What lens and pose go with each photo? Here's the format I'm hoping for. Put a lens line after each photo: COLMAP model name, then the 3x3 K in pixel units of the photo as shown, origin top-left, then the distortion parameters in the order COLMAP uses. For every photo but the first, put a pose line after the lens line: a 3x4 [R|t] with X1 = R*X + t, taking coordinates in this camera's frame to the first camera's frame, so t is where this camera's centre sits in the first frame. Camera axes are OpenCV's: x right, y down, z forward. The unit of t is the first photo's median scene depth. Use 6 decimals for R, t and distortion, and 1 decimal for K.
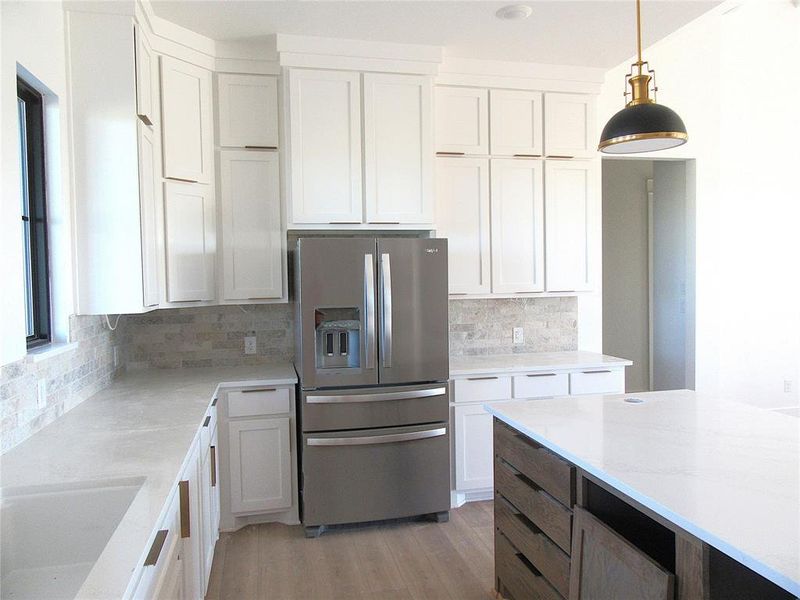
lens RADIAL K [[594.8, 0, 400.0], [0, 594.8, 300.0], [0, 0, 1]] dist [0.001766, 0.008159]
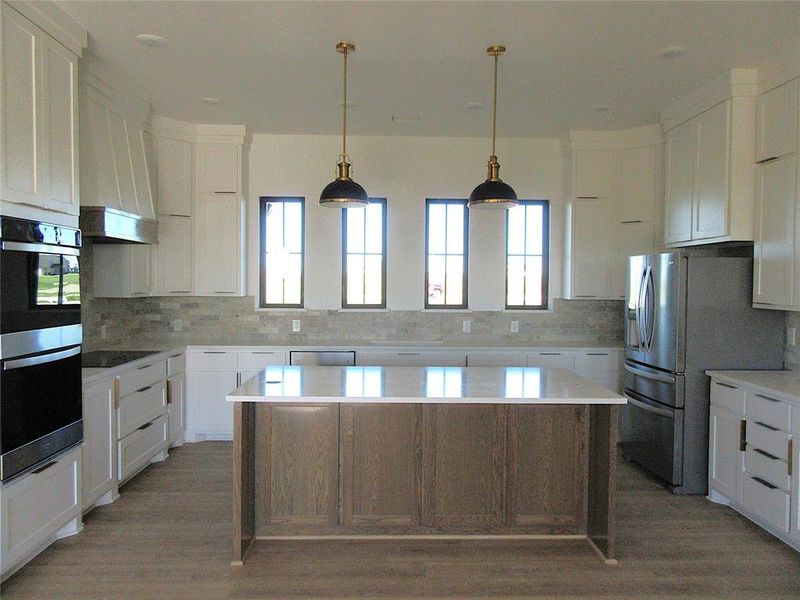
lens RADIAL K [[594.8, 0, 400.0], [0, 594.8, 300.0], [0, 0, 1]] dist [0.001766, 0.008159]
pose [[-0.193553, 0.047651, -0.979932, 1.138365], [-0.040725, 0.997569, 0.056553, -0.045621], [0.980244, 0.050854, -0.191142, 0.585611]]
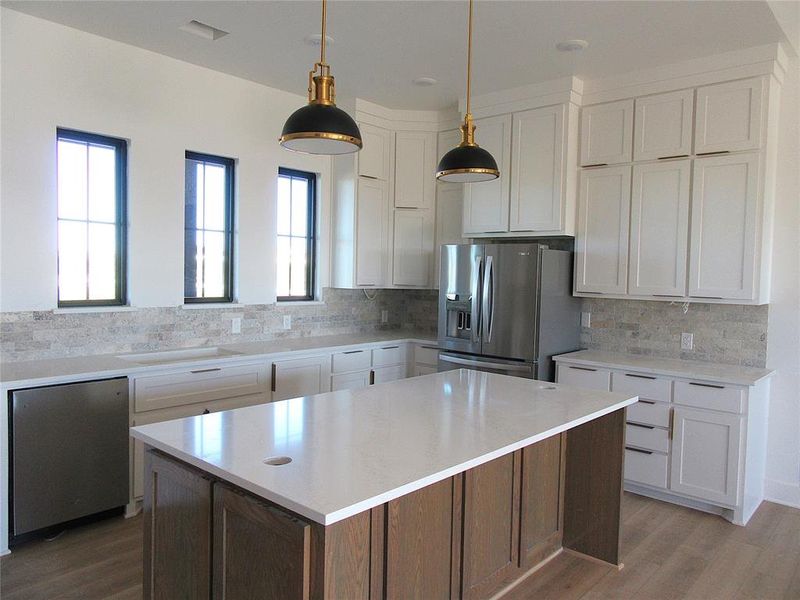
lens RADIAL K [[594.8, 0, 400.0], [0, 594.8, 300.0], [0, 0, 1]] dist [0.001766, 0.008159]
pose [[0.576784, 0.071043, -0.813801, 0.769868], [-0.063492, 0.997096, 0.042044, -0.019564], [0.814425, 0.027419, 0.579620, 0.066773]]
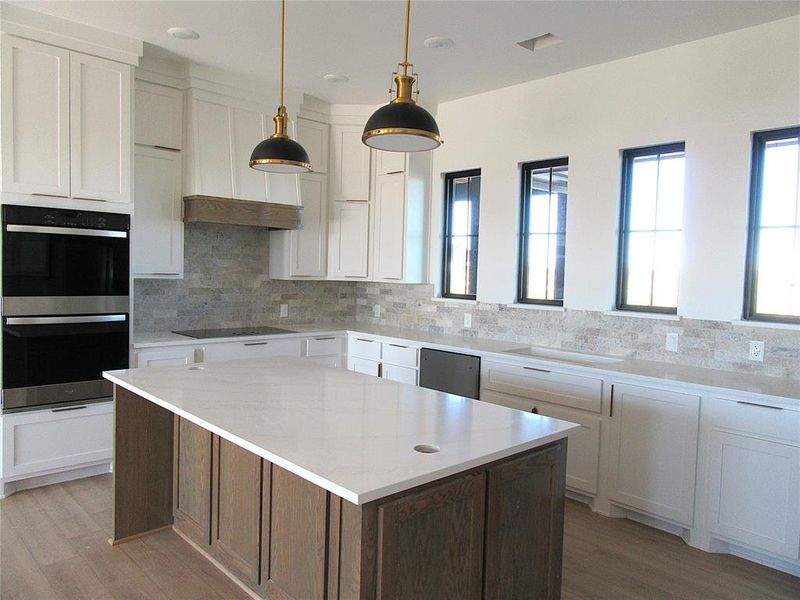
lens RADIAL K [[594.8, 0, 400.0], [0, 594.8, 300.0], [0, 0, 1]] dist [0.001766, 0.008159]
pose [[-0.860796, 0.022273, -0.508463, 0.520123], [-0.030064, 0.995072, 0.094484, -0.045915], [0.508062, 0.096618, -0.855884, 1.050241]]
